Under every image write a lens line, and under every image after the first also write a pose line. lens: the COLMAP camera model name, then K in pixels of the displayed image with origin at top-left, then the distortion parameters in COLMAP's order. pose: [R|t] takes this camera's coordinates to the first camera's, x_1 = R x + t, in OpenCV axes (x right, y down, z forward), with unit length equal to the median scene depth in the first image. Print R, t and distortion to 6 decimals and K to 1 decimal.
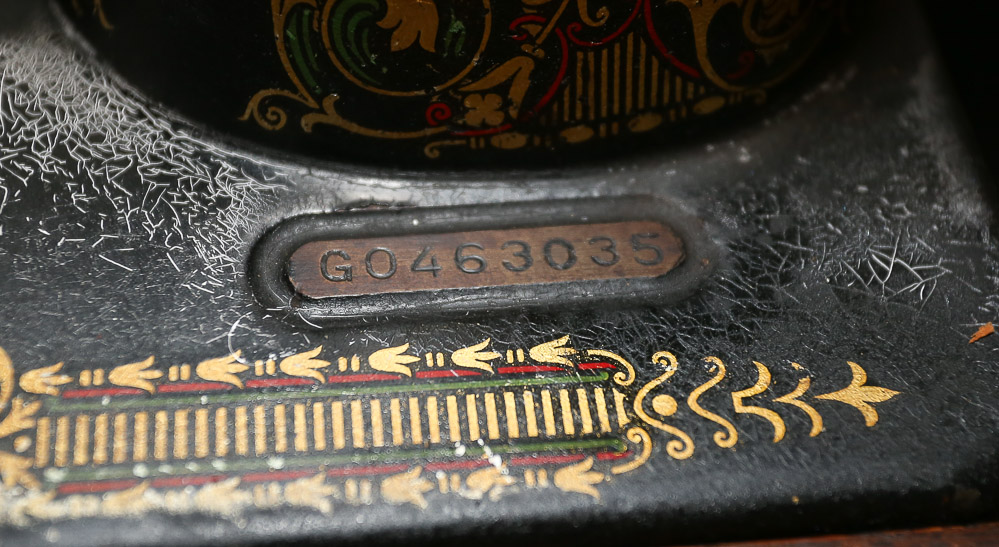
lens RADIAL K [[1636.7, 0, 471.8], [0, 1636.7, 272.1], [0, 0, 1]] dist [0.004985, 0.088206]
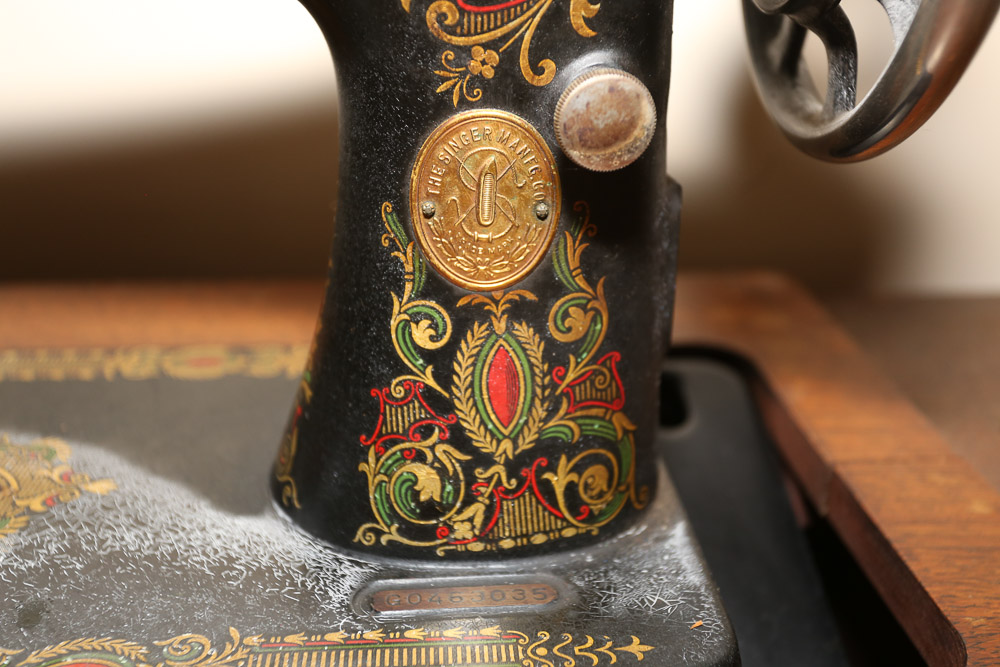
lens RADIAL K [[1091.3, 0, 500.0], [0, 1091.3, 333.5], [0, 0, 1]] dist [0.009847, 0.119497]
pose [[0.998348, -0.030991, -0.048373, 0.137371], [0.003797, 0.875768, -0.482718, 0.382174], [0.057323, 0.481737, 0.874439, -0.415985]]
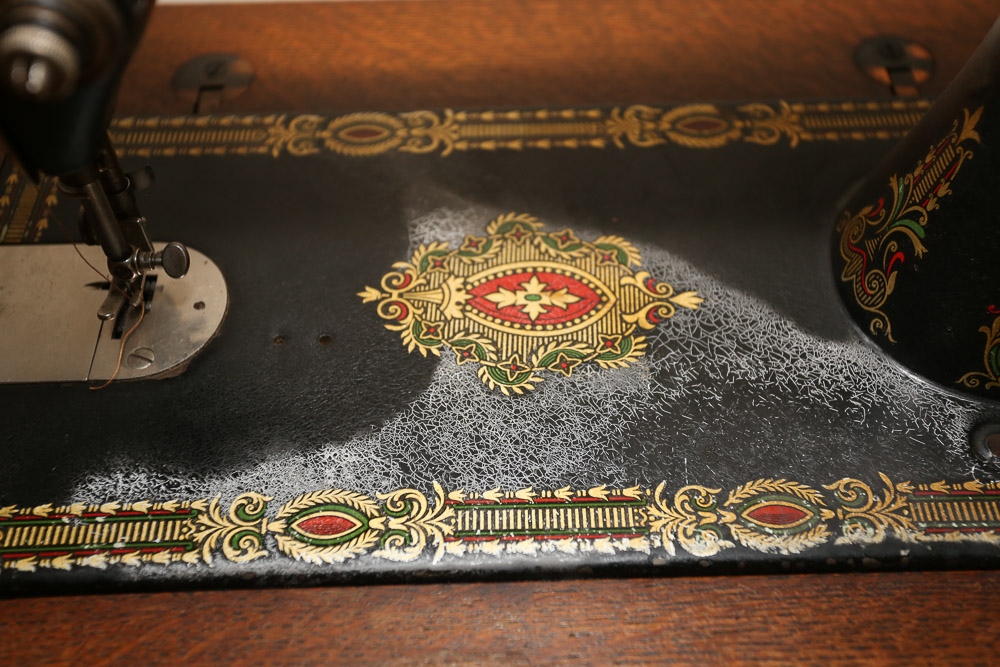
lens RADIAL K [[1091.3, 0, 500.0], [0, 1091.3, 333.5], [0, 0, 1]] dist [0.009847, 0.119497]
pose [[0.990175, 0.024275, -0.137708, -0.619072], [-0.027875, 0.999317, -0.024275, -0.110867], [0.137025, 0.027875, 0.990175, -0.772445]]
